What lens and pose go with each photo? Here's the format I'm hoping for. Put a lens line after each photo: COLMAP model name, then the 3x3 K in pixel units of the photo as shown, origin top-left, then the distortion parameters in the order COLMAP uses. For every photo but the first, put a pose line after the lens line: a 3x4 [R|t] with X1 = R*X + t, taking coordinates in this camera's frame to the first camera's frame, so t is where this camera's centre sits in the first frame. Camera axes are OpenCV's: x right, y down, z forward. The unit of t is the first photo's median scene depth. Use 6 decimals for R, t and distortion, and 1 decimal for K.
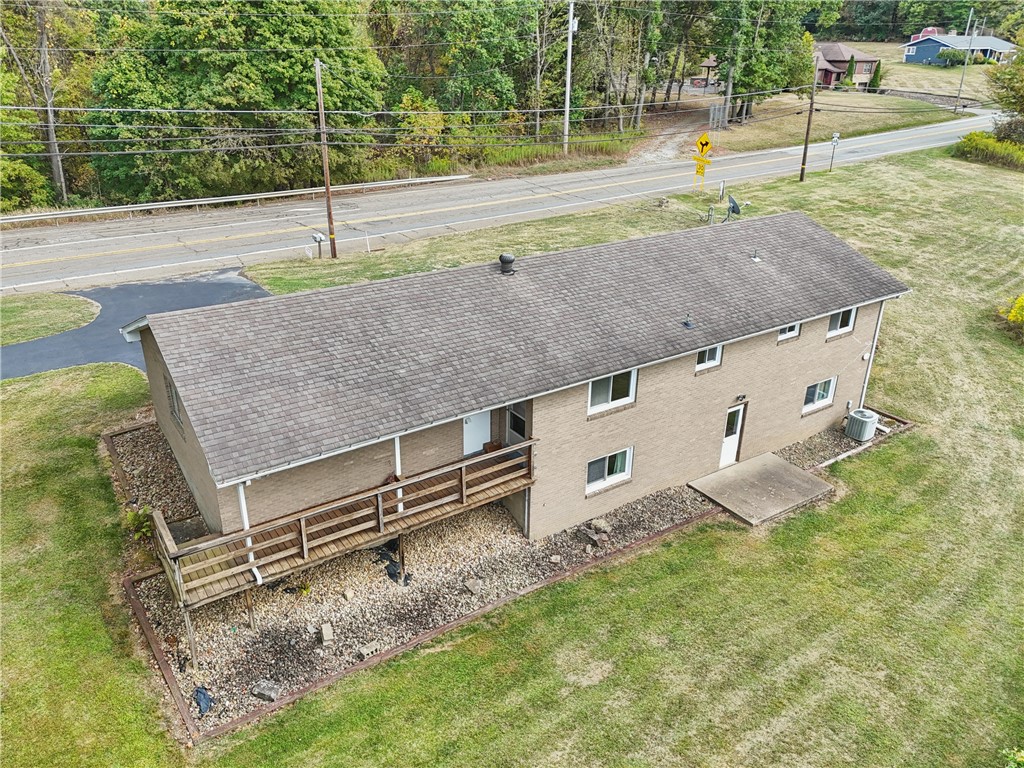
lens RADIAL K [[770.0, 0, 512.0], [0, 770.0, 384.0], [0, 0, 1]] dist [0.069737, -0.065772]
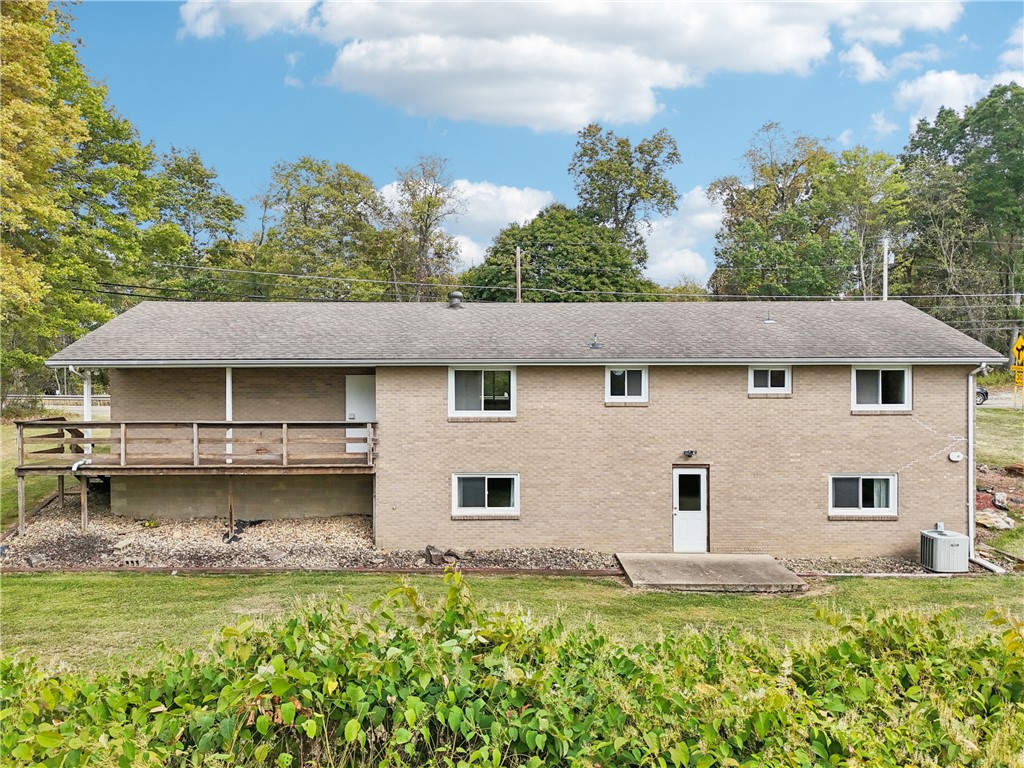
lens RADIAL K [[770.0, 0, 512.0], [0, 770.0, 384.0], [0, 0, 1]] dist [0.069737, -0.065772]
pose [[0.827569, -0.009976, -0.561275, 0.533285], [-0.218846, 0.915001, -0.338940, 0.237334], [0.516948, 0.403329, 0.755043, 0.241062]]
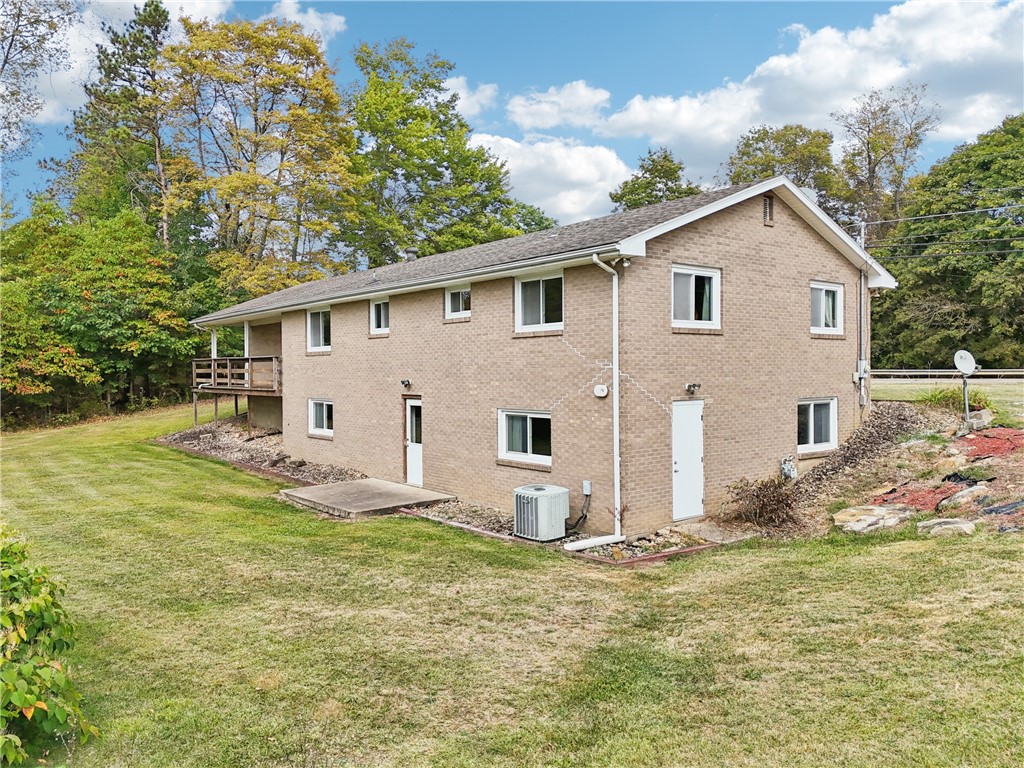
lens RADIAL K [[770.0, 0, 512.0], [0, 770.0, 384.0], [0, 0, 1]] dist [0.069737, -0.065772]
pose [[0.077976, 0.023095, -0.996688, 0.971516], [-0.378187, 0.925693, -0.008137, -0.014318], [0.922439, 0.377569, 0.080916, 0.929233]]
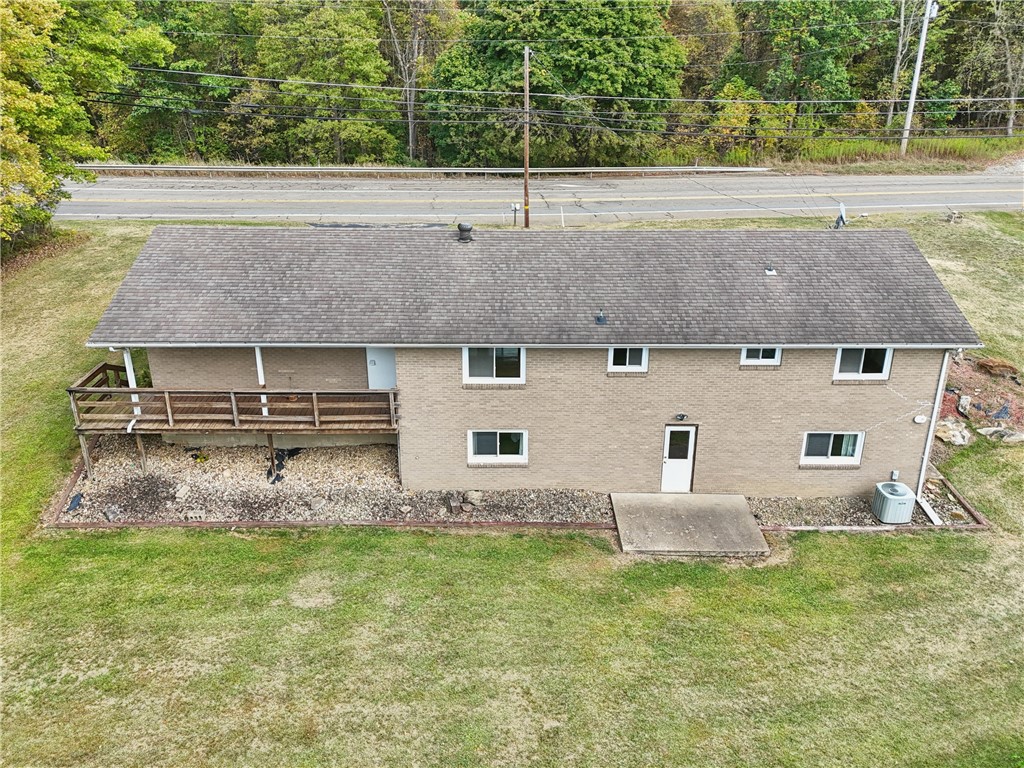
lens RADIAL K [[788.7, 0, 520.3], [0, 788.7, 326.6], [0, 0, 1]] dist [0.076332, -0.083539]
pose [[0.829354, 0.190459, -0.525259, 0.539009], [-0.222486, 0.974933, 0.002218, -0.039736], [0.512515, 0.115023, 0.850939, 0.104481]]
